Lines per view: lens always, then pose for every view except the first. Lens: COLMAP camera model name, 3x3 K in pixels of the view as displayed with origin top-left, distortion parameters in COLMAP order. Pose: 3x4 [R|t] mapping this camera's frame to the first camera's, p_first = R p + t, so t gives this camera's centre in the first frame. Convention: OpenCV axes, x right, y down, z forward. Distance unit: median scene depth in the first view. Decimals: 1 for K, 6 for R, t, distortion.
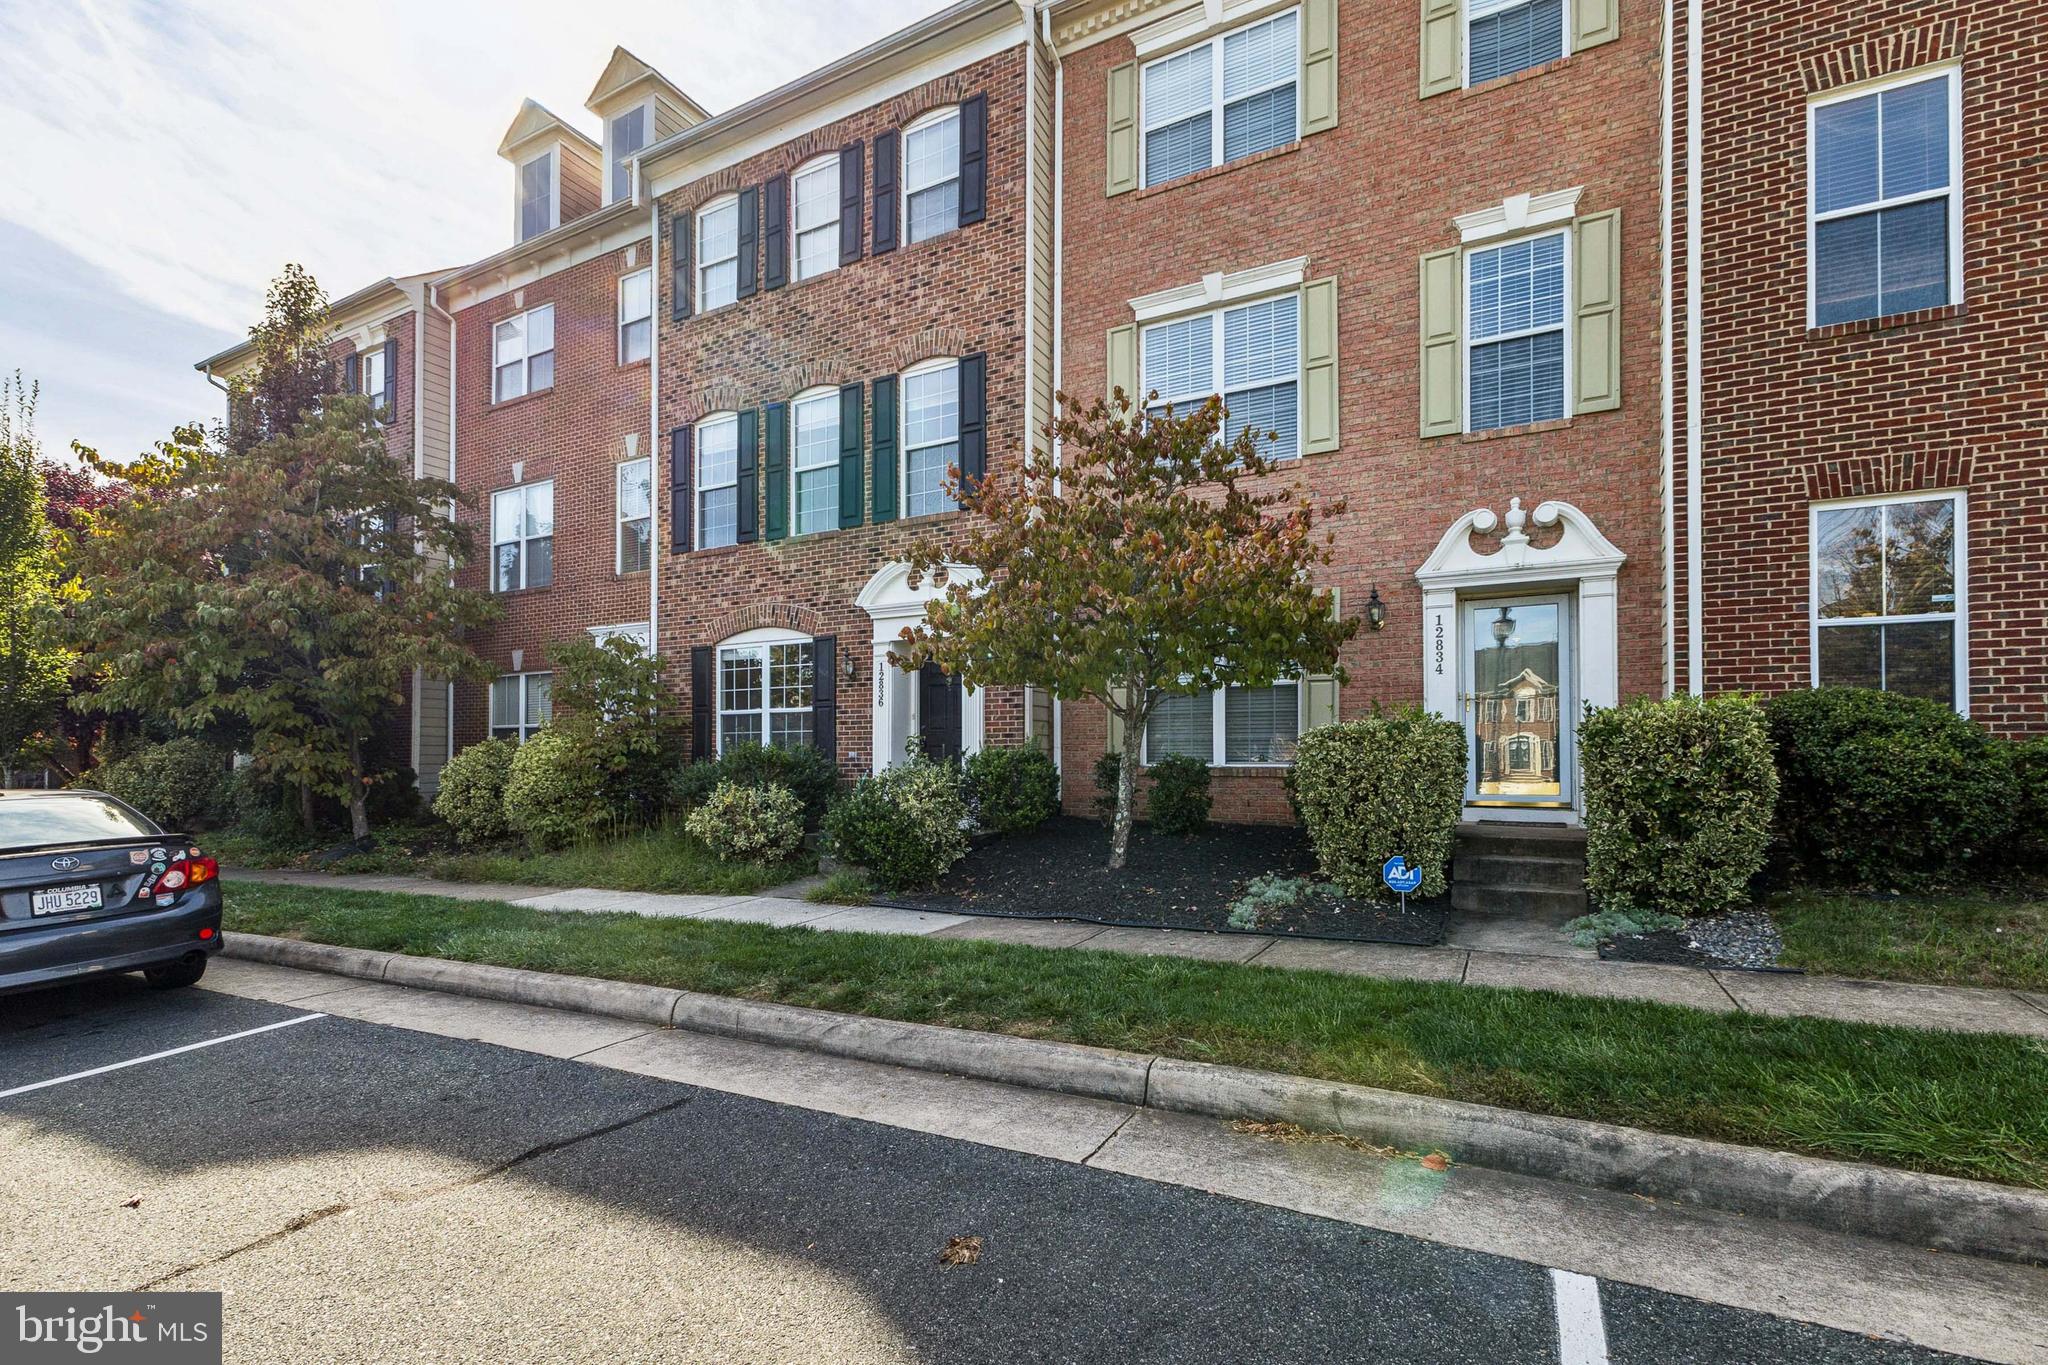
lens RADIAL K [[908.9, 0, 1024.7], [0, 908.9, 715.3], [0, 0, 1]] dist [0.015466, -0.005156]
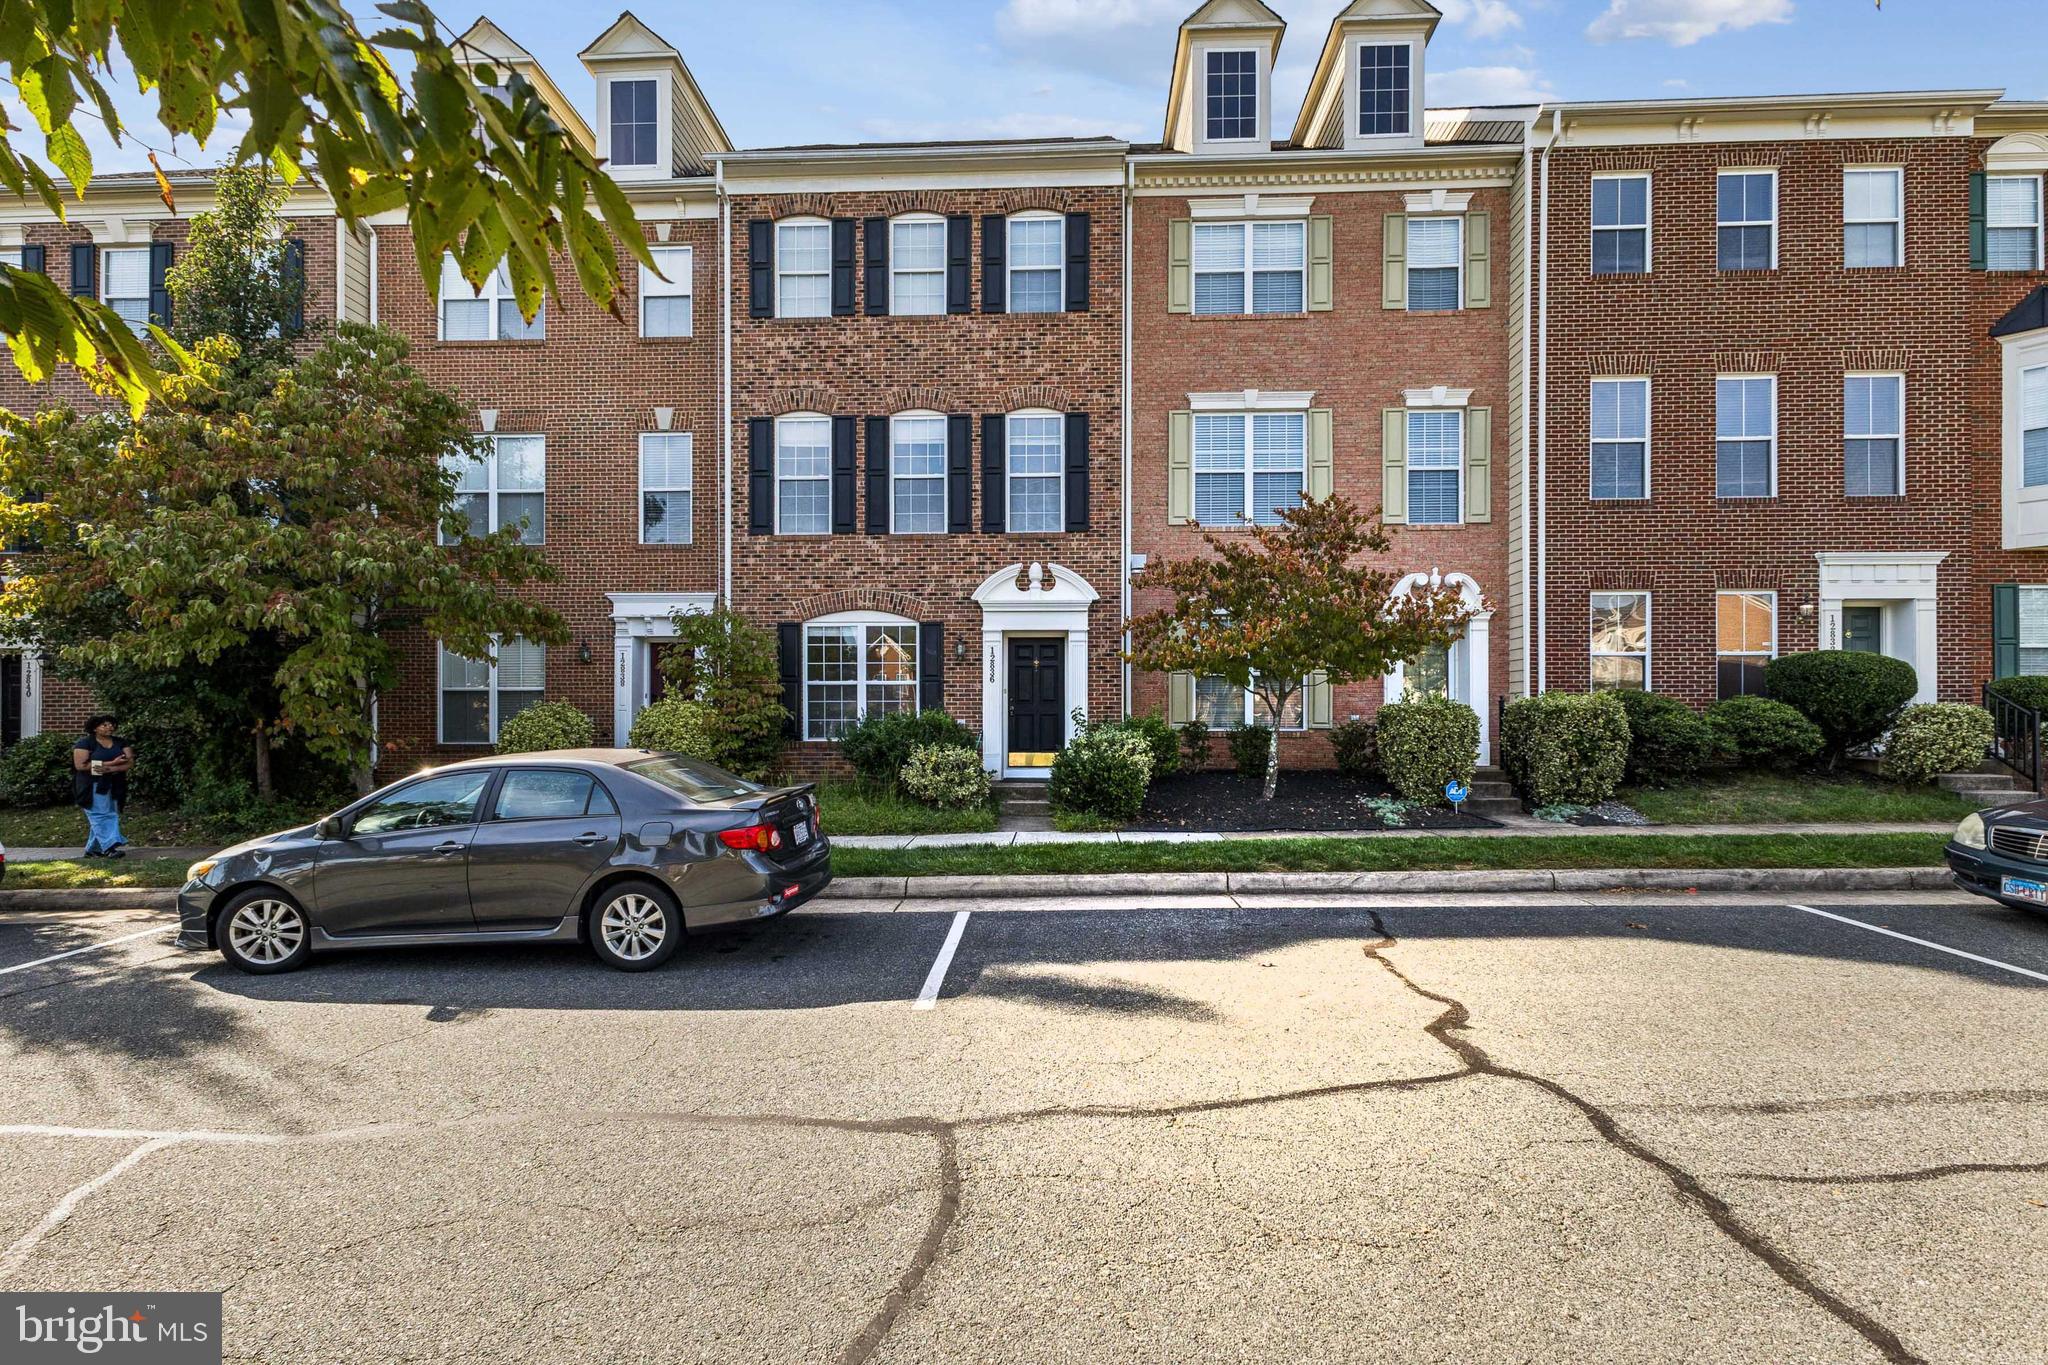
lens RADIAL K [[906.6, 0, 1012.4], [0, 906.6, 681.9], [0, 0, 1]] dist [0.026201, -0.009245]
pose [[0.899565, 0.021917, 0.436237, -0.667030], [-0.021365, 0.999753, -0.006173, -0.003368], [-0.436264, -0.003767, 0.899811, -0.118219]]
